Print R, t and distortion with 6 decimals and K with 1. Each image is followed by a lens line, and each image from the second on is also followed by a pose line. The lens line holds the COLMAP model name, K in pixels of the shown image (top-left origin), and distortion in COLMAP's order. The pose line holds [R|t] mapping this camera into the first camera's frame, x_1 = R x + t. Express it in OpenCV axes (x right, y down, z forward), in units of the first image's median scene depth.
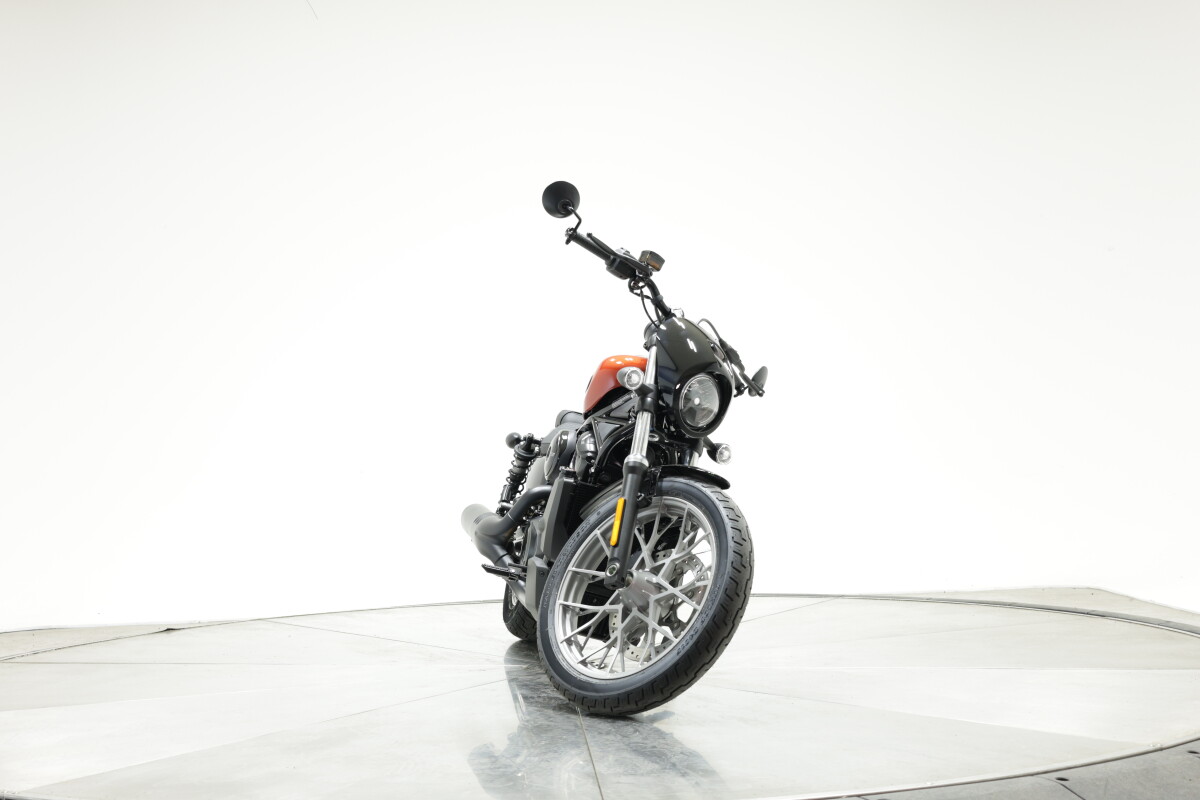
lens RADIAL K [[1732.7, 0, 601.1], [0, 1732.7, 400.7], [0, 0, 1]] dist [0.060120, 0.000000]
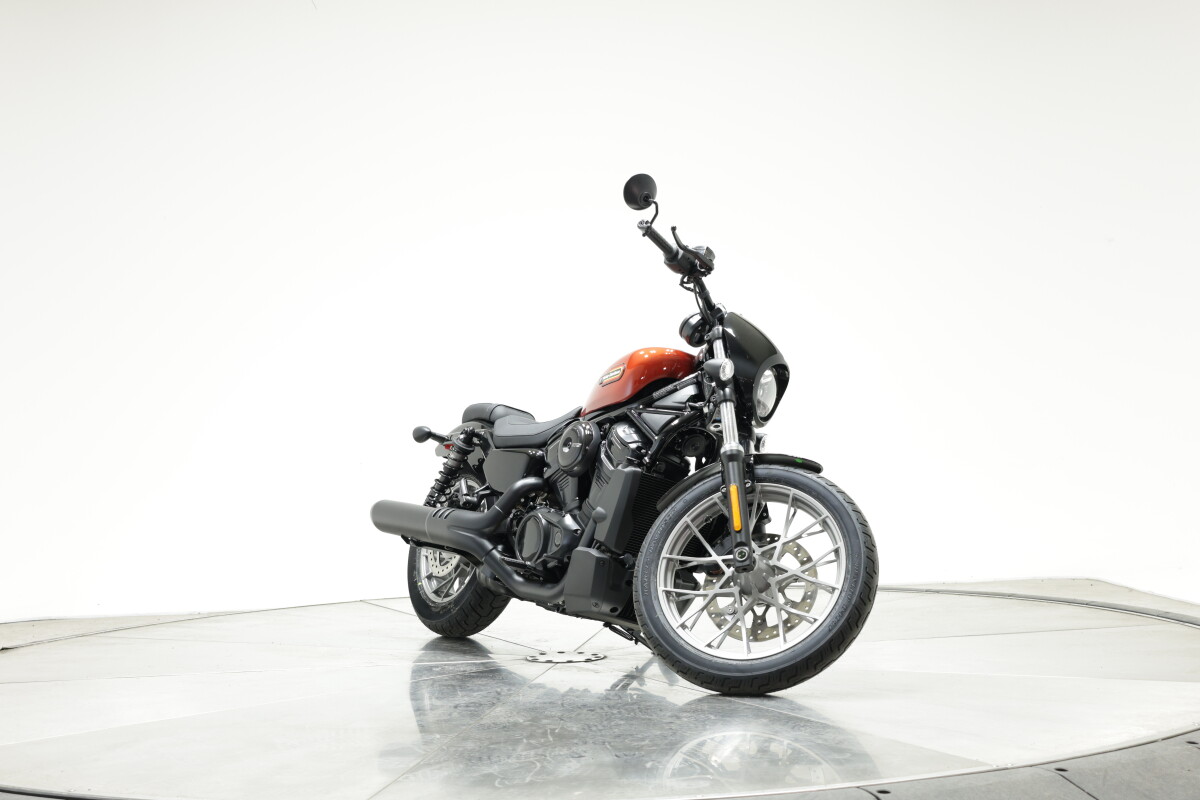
lens RADIAL K [[1732.7, 0, 597.3], [0, 1732.7, 400.2], [0, 0, 1]] dist [0.060120, 0.000000]
pose [[0.924772, 0.008422, 0.380427, -0.442760], [-0.006454, 0.999958, -0.006449, 0.012523], [-0.380466, 0.003509, 0.924788, 0.072132]]
